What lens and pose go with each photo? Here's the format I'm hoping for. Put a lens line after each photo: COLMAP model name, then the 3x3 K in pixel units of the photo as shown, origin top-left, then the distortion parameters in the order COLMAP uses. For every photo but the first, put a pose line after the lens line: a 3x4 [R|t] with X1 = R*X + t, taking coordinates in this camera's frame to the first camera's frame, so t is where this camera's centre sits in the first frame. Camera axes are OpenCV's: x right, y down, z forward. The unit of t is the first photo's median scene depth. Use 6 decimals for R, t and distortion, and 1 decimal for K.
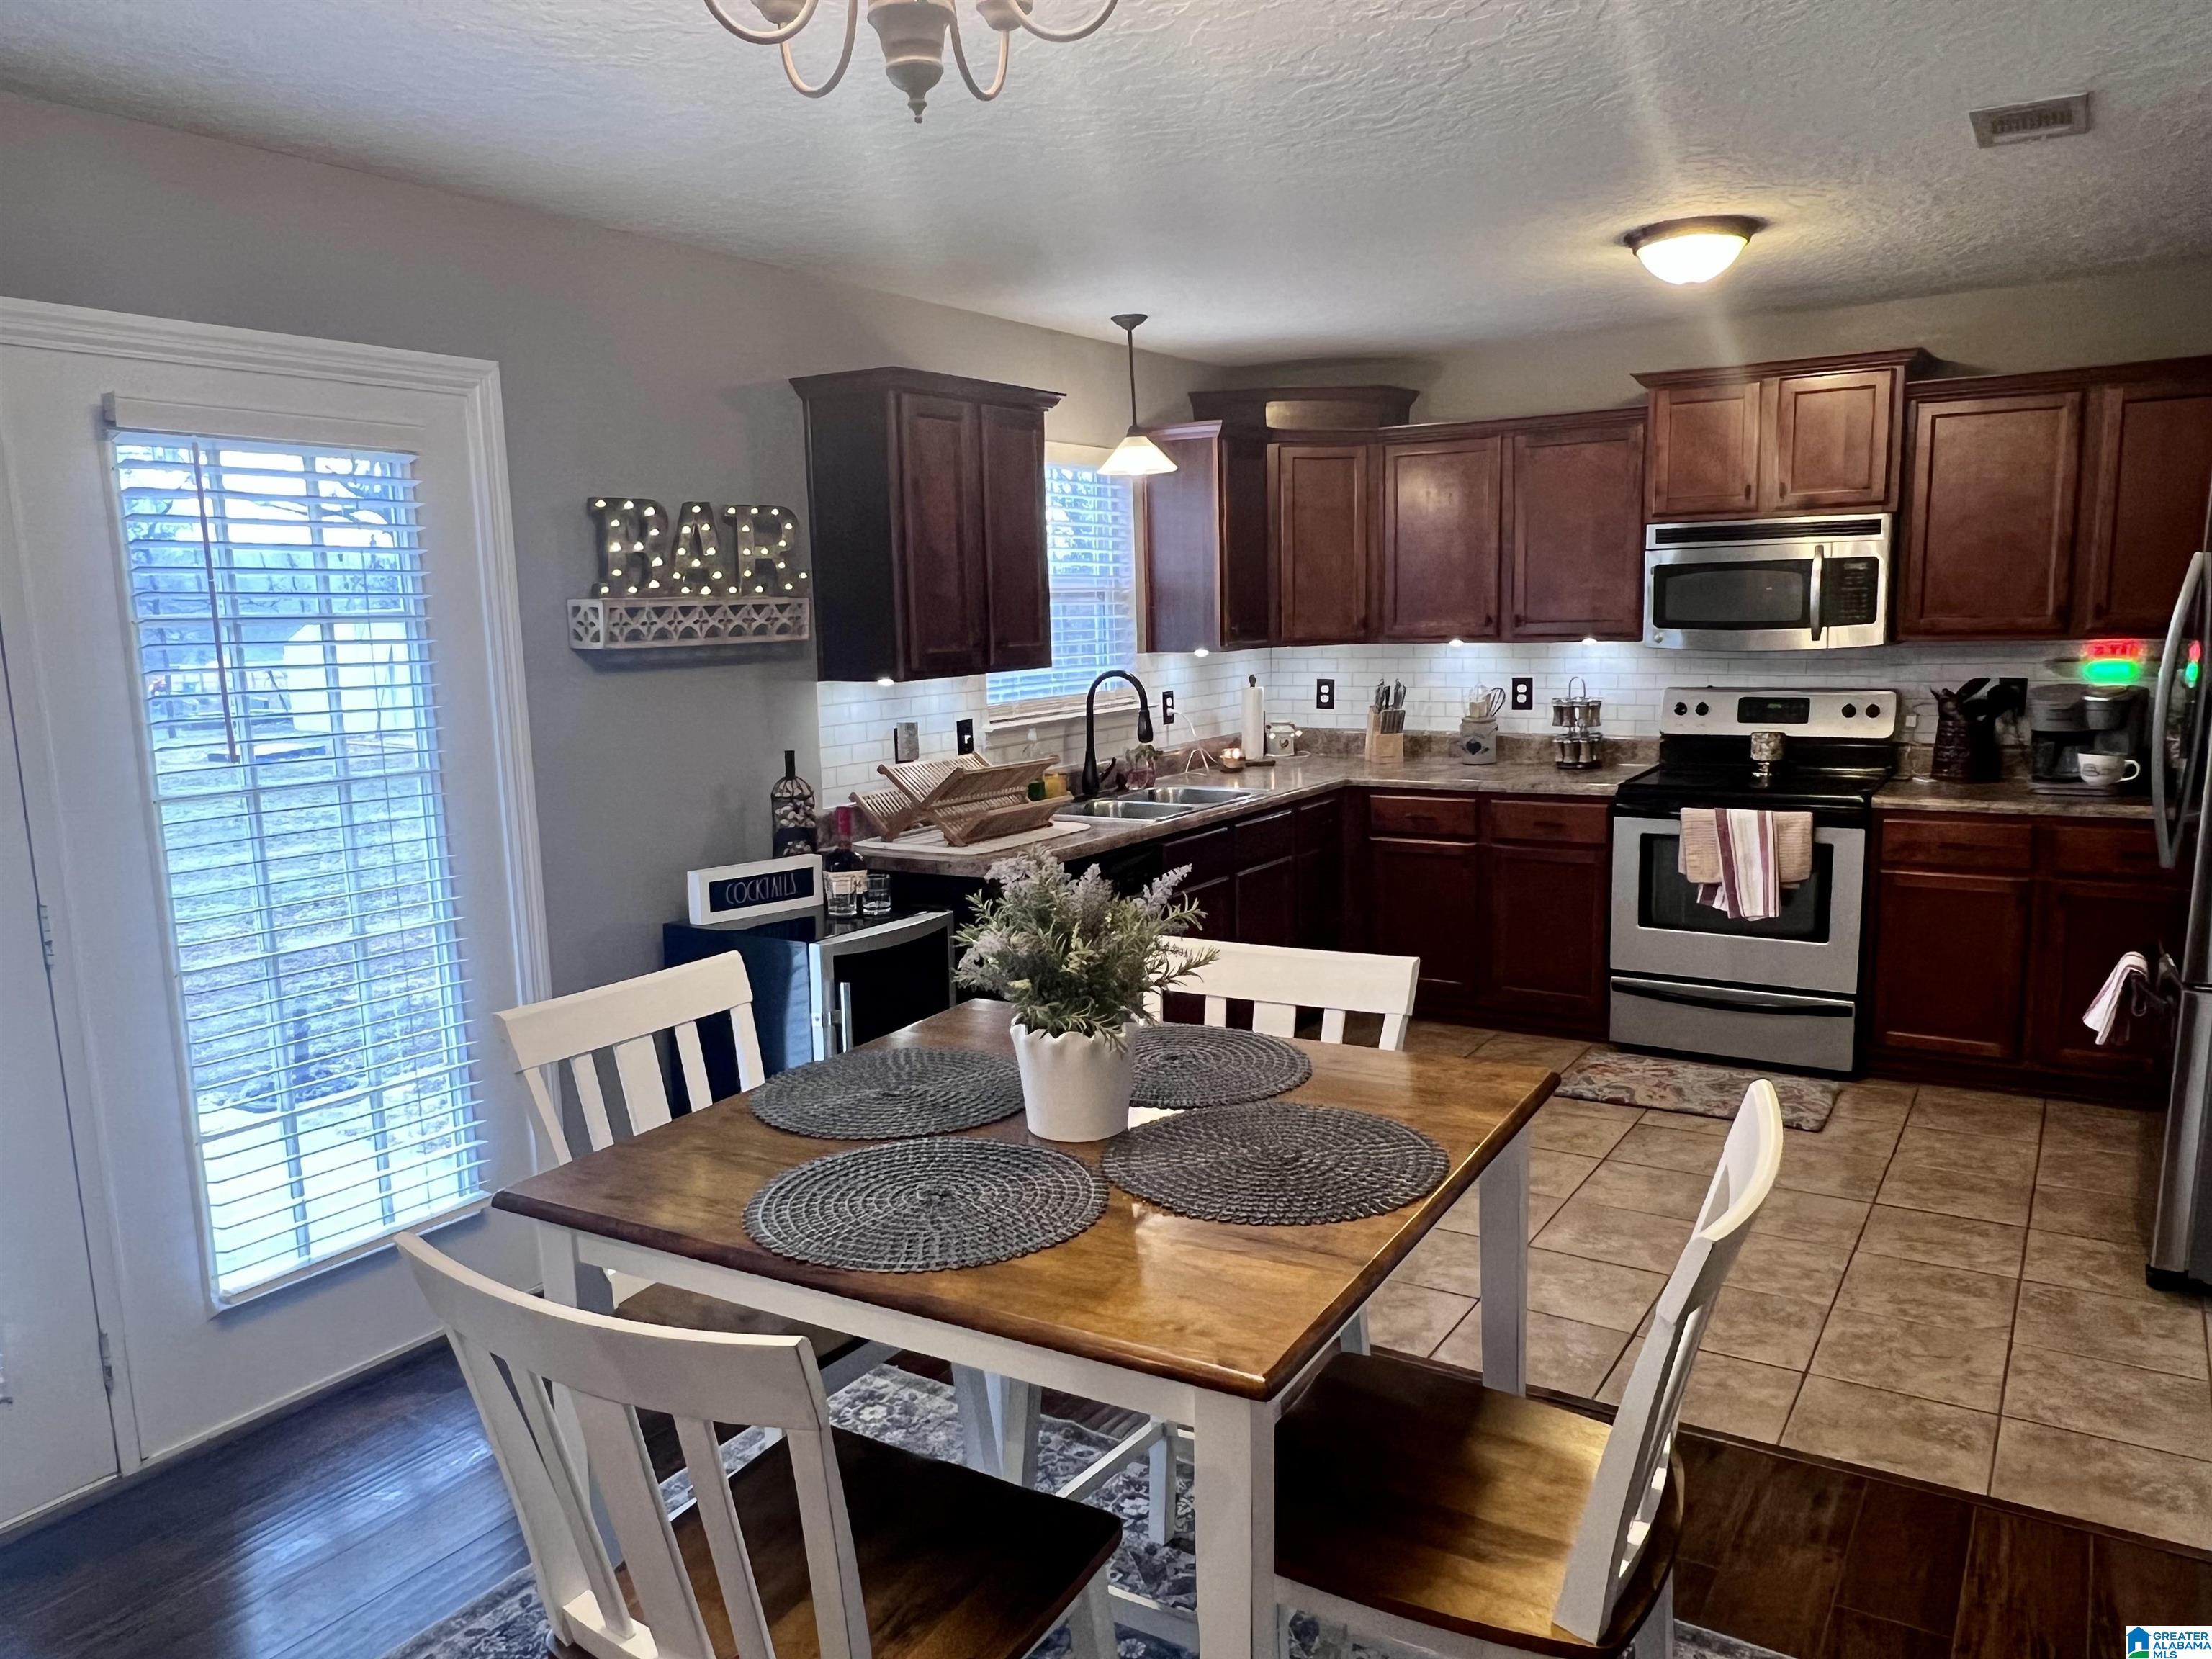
lens RADIAL K [[1553.2, 0, 1106.0], [0, 1553.2, 829.5], [0, 0, 1]] dist [-0.004005, -0.002306]
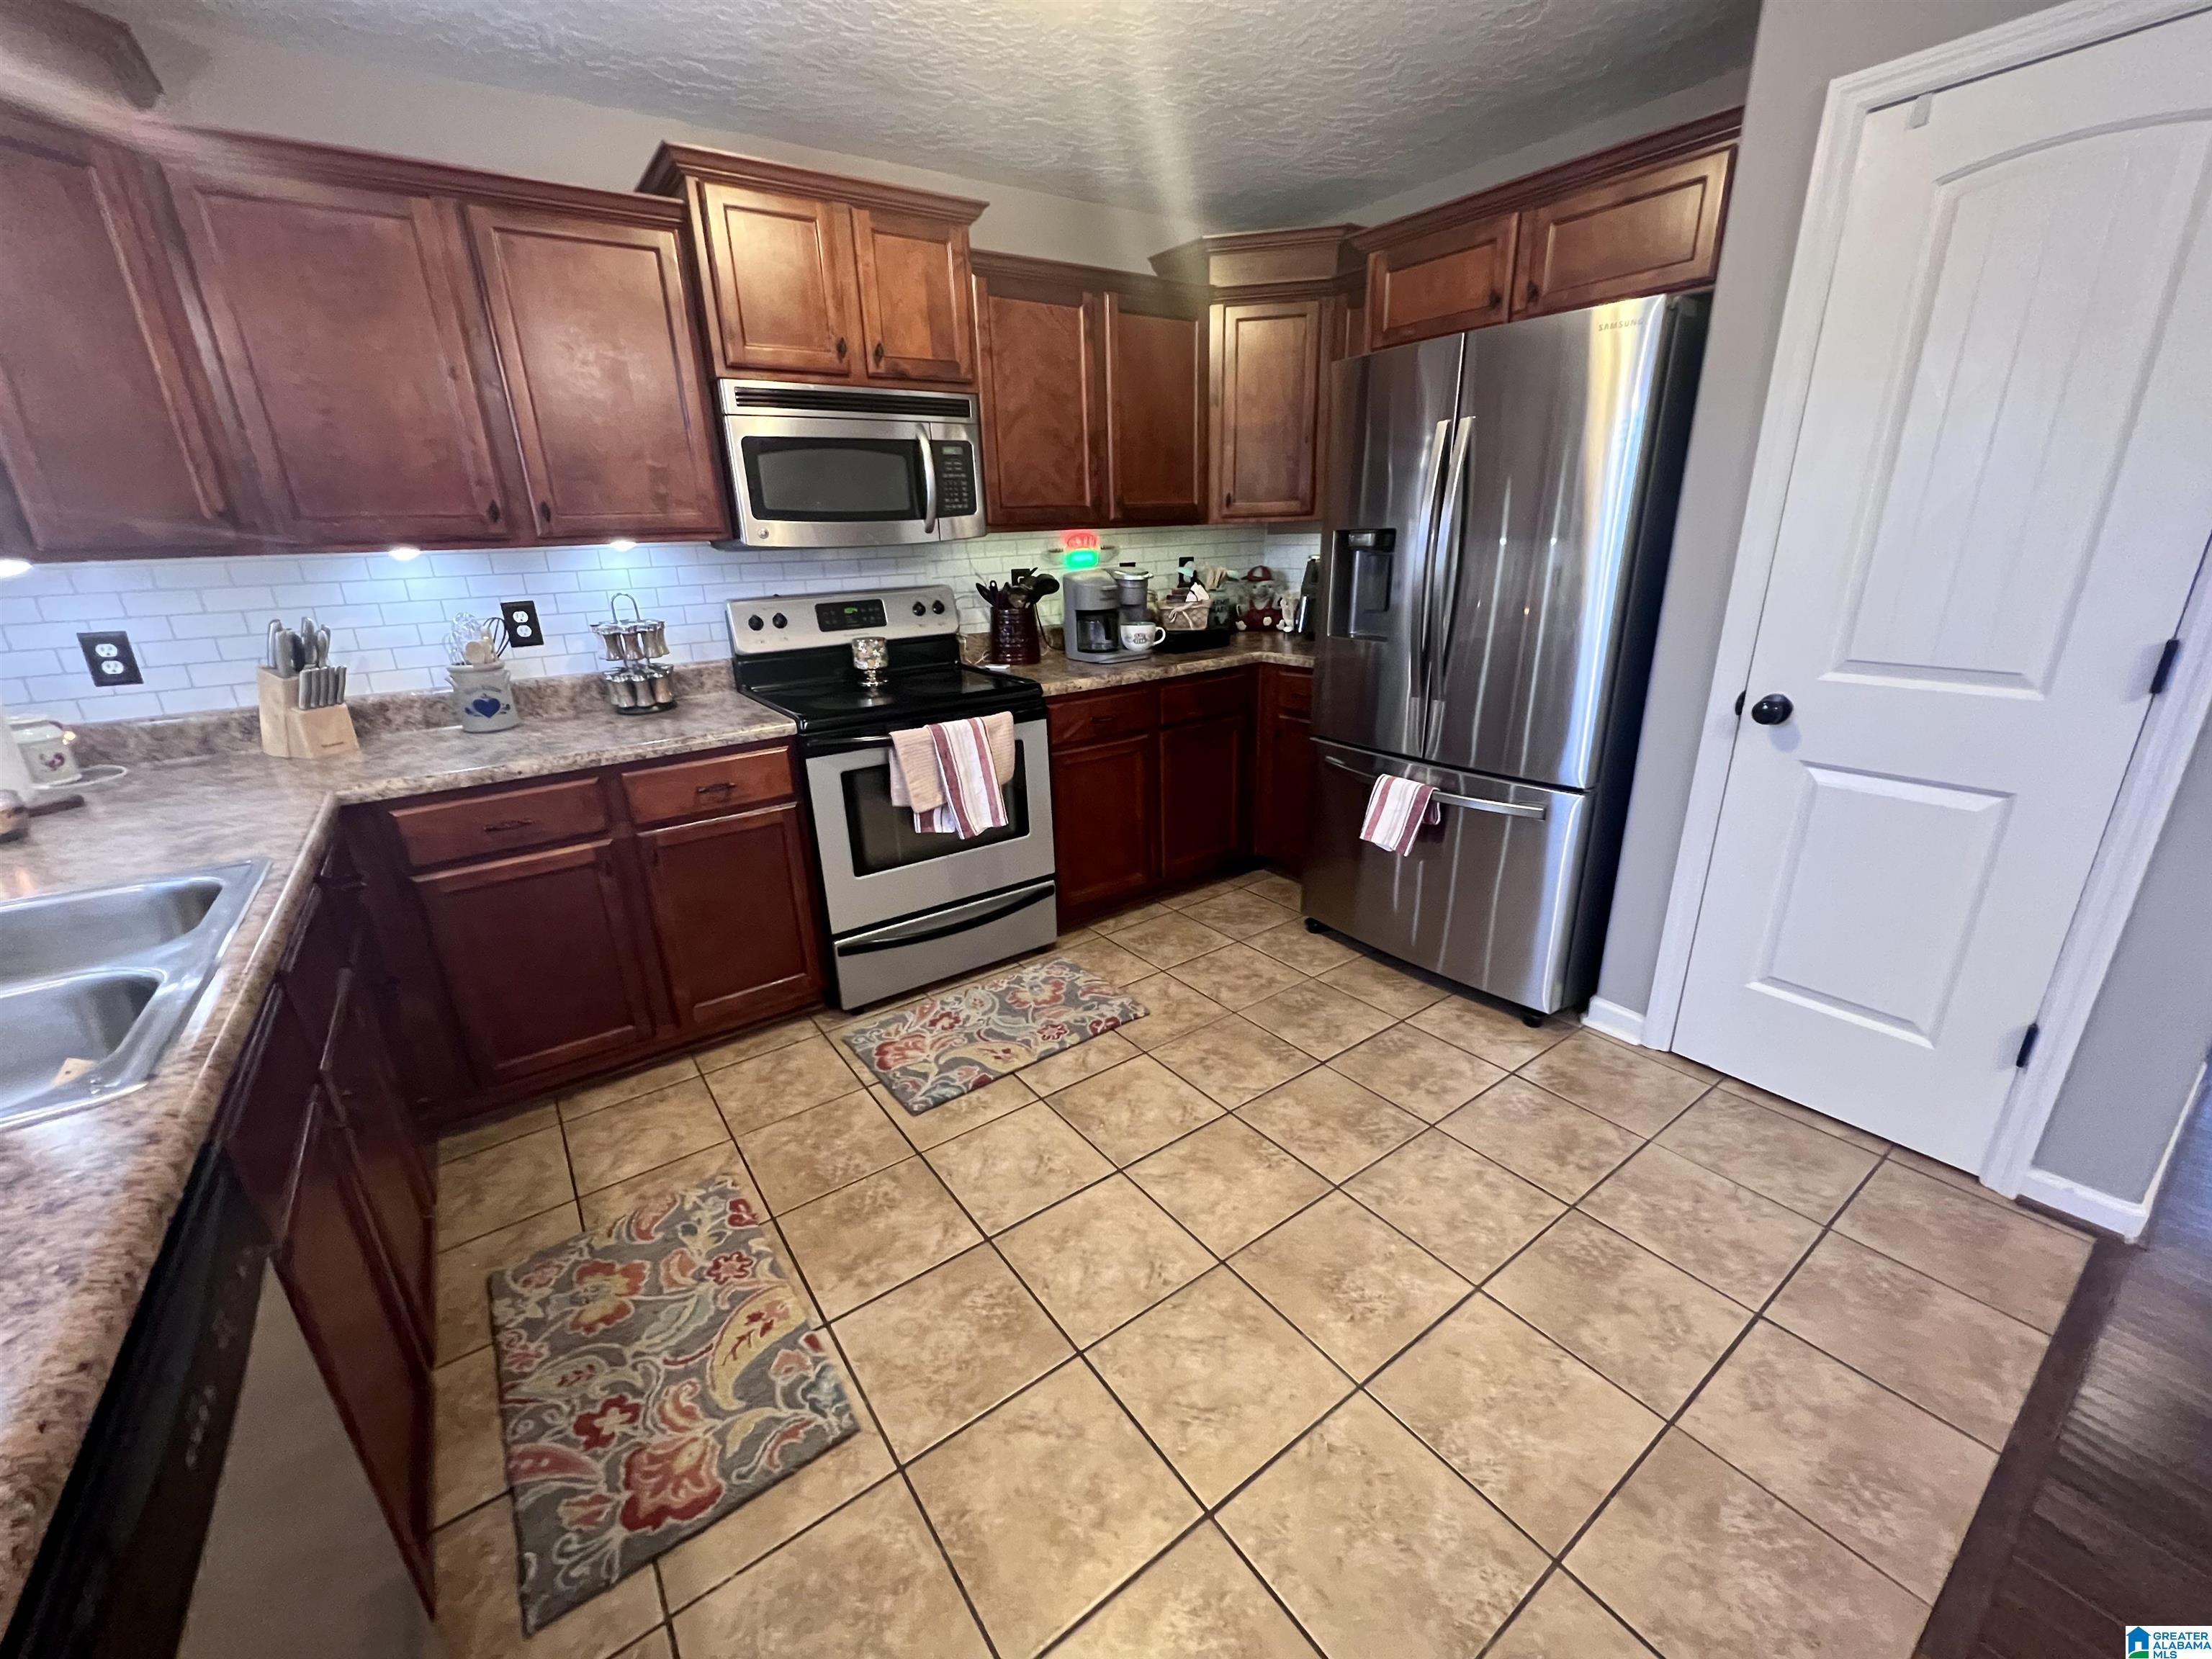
lens RADIAL K [[888.9, 0, 1105.8], [0, 888.9, 836.4], [0, 0, 1]] dist [-0.000564, -0.000009]
pose [[0.368959, -0.289900, 0.883079, -0.035927], [0.158494, 0.955821, 0.247559, -0.060021], [-0.915832, 0.048623, 0.398606, 0.676309]]
